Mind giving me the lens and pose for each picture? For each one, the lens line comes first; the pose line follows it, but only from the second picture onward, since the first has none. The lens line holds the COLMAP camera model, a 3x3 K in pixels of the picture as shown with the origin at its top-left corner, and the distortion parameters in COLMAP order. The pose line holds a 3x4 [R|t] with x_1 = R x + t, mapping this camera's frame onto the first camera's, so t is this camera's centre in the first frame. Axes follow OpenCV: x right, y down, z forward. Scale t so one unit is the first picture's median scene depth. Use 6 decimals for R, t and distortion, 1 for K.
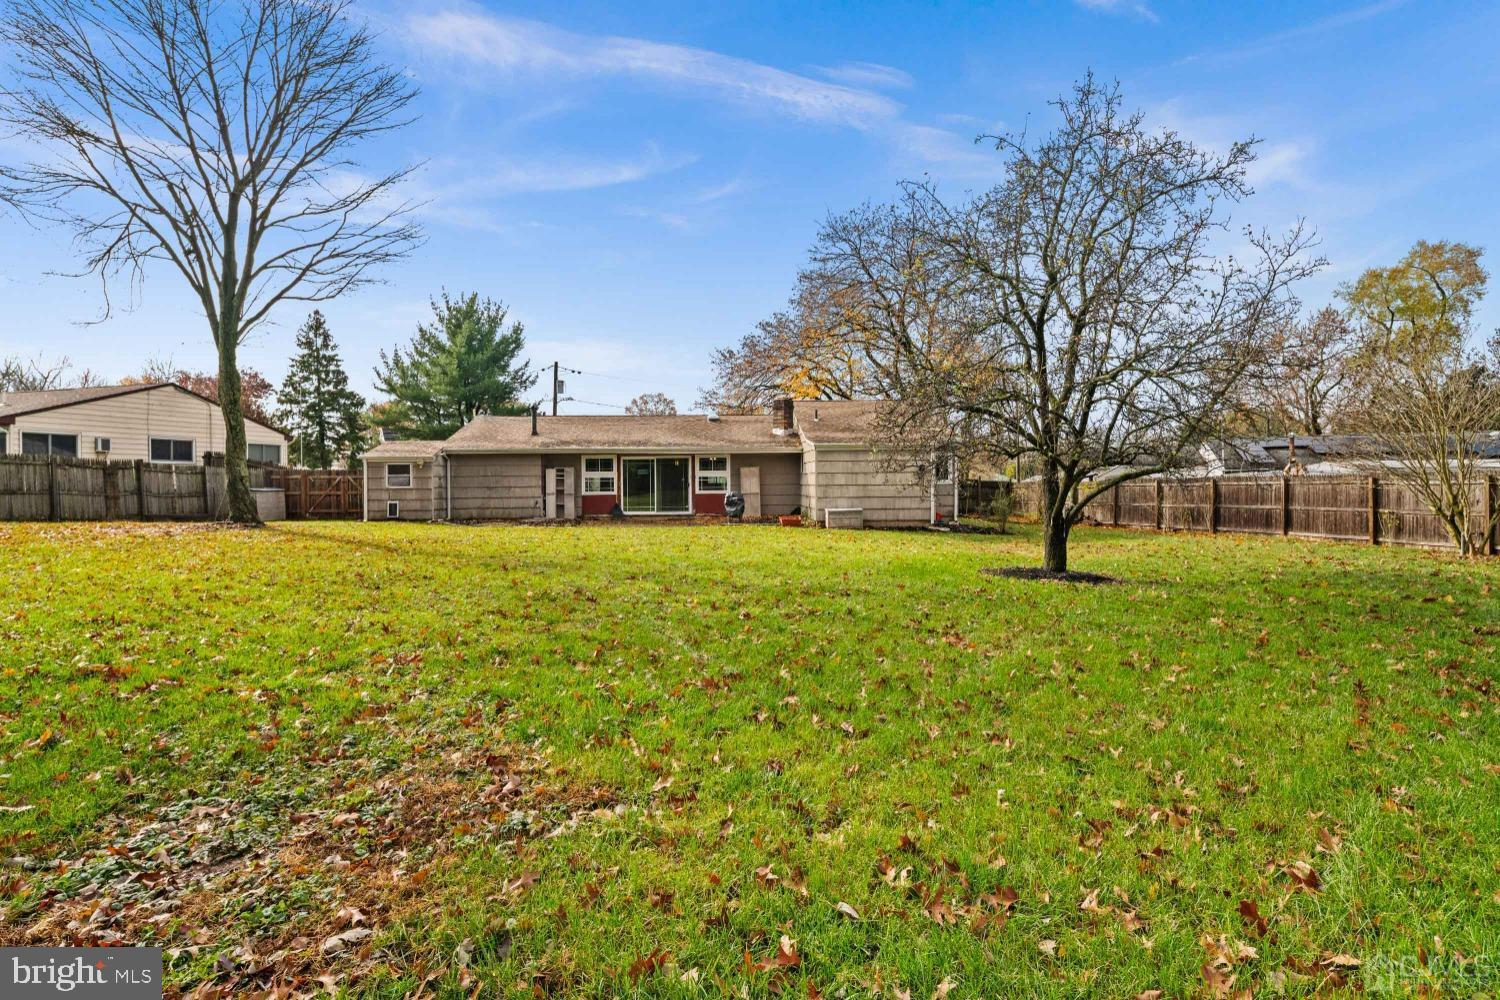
lens RADIAL K [[728.0, 0, 753.2], [0, 728.0, 501.3], [0, 0, 1]] dist [0.003042, -0.002739]
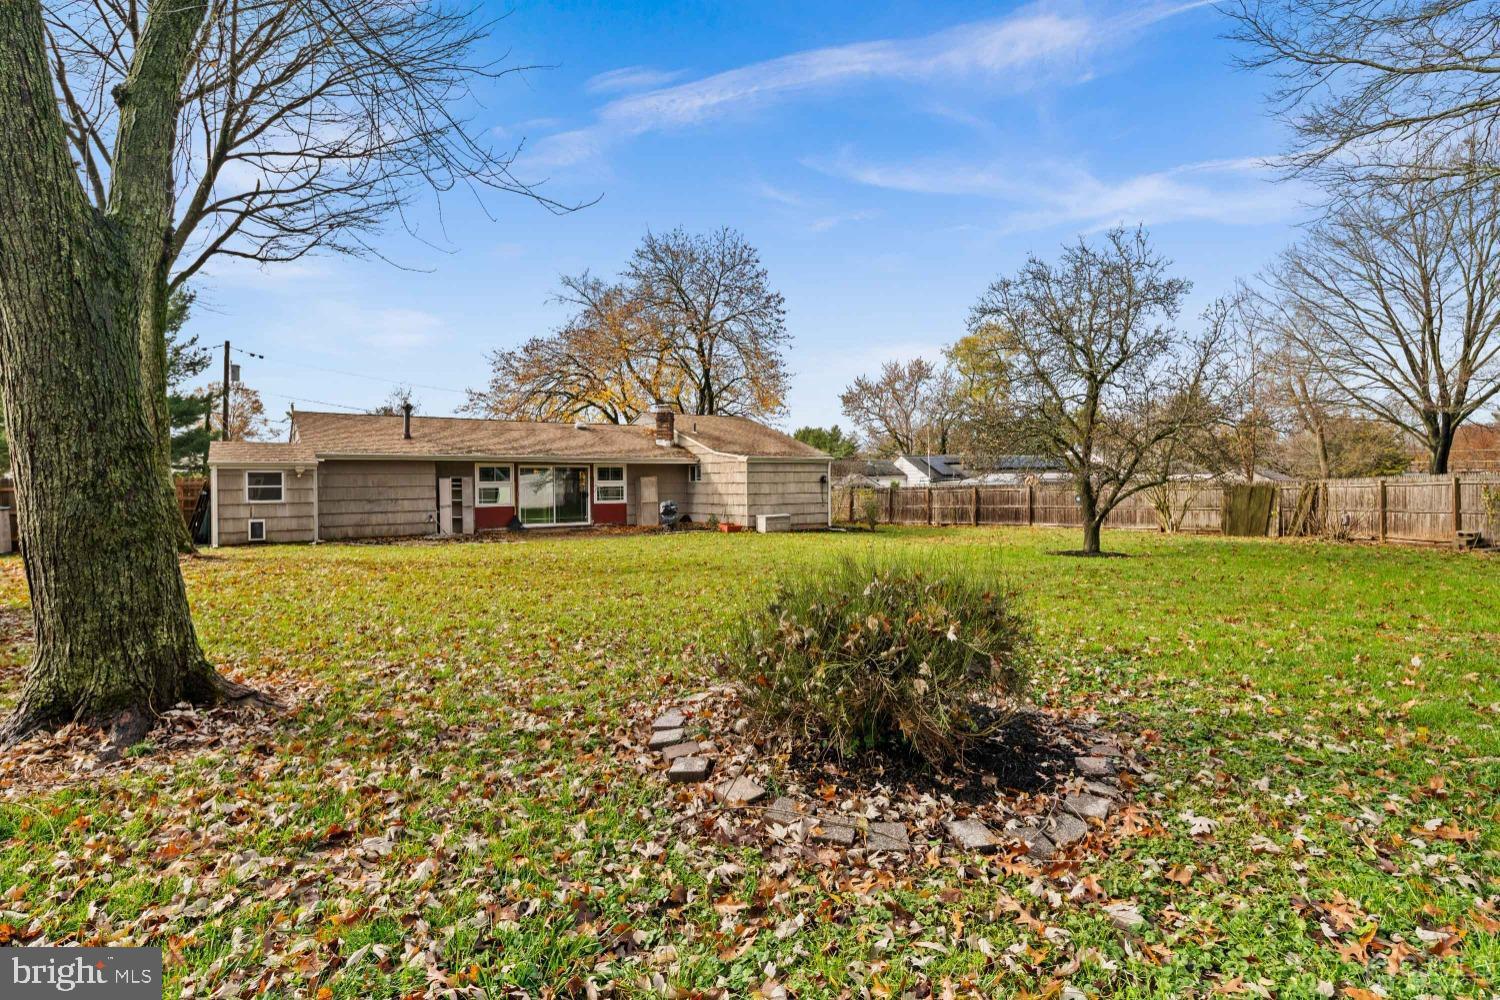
lens RADIAL K [[728.0, 0, 760.3], [0, 728.0, 493.1], [0, 0, 1]] dist [0.003042, -0.002739]
pose [[0.842350, -0.008452, 0.538865, -0.431683], [0.020131, 0.999673, -0.015788, -0.005012], [-0.538555, 0.024147, 0.842244, 0.055188]]
